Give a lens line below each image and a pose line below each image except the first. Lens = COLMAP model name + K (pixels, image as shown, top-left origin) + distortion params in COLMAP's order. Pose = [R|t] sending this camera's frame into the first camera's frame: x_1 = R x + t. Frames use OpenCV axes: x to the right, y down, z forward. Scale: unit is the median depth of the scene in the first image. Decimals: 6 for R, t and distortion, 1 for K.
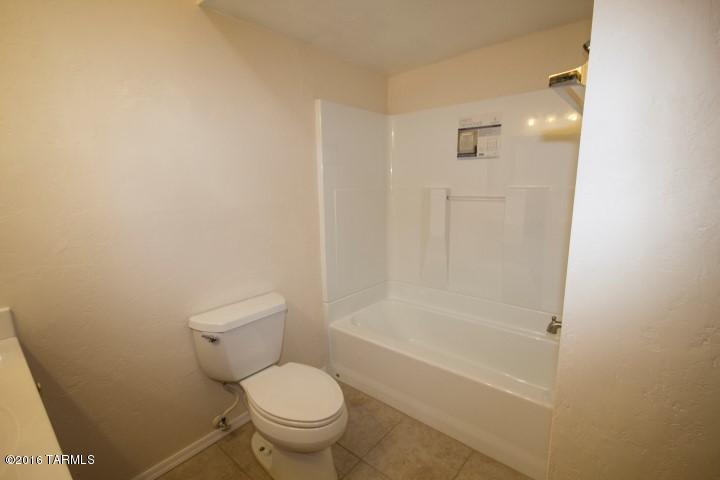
lens RADIAL K [[335.0, 0, 364.4], [0, 335.0, 243.1], [0, 0, 1]] dist [0.001000, -0.002030]
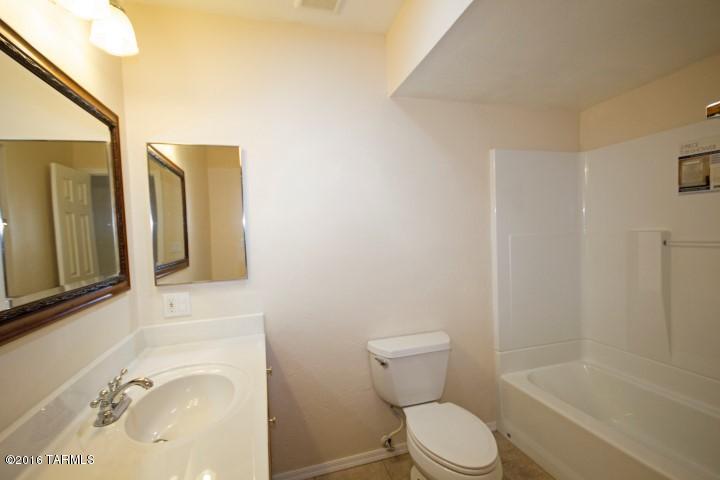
lens RADIAL K [[335.0, 0, 364.1], [0, 335.0, 242.9], [0, 0, 1]] dist [0.001000, -0.002030]
pose [[0.835854, 0.002259, -0.548947, 0.115913], [-0.072182, 0.991761, -0.105827, -0.000726], [0.544186, 0.128080, 0.829131, -0.051911]]
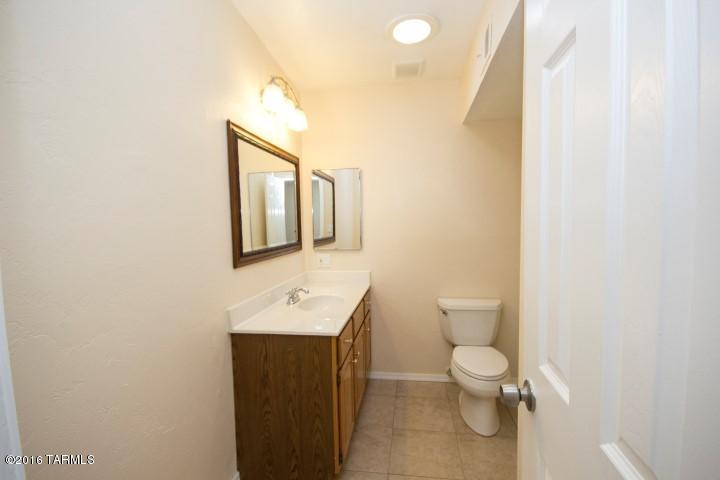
lens RADIAL K [[335.0, 0, 357.7], [0, 335.0, 241.9], [0, 0, 1]] dist [0.001000, -0.002030]
pose [[0.510175, 0.055356, -0.858287, 0.660400], [-0.144013, 0.989336, -0.021795, 0.028672], [0.847928, 0.134724, 0.512707, -0.254025]]
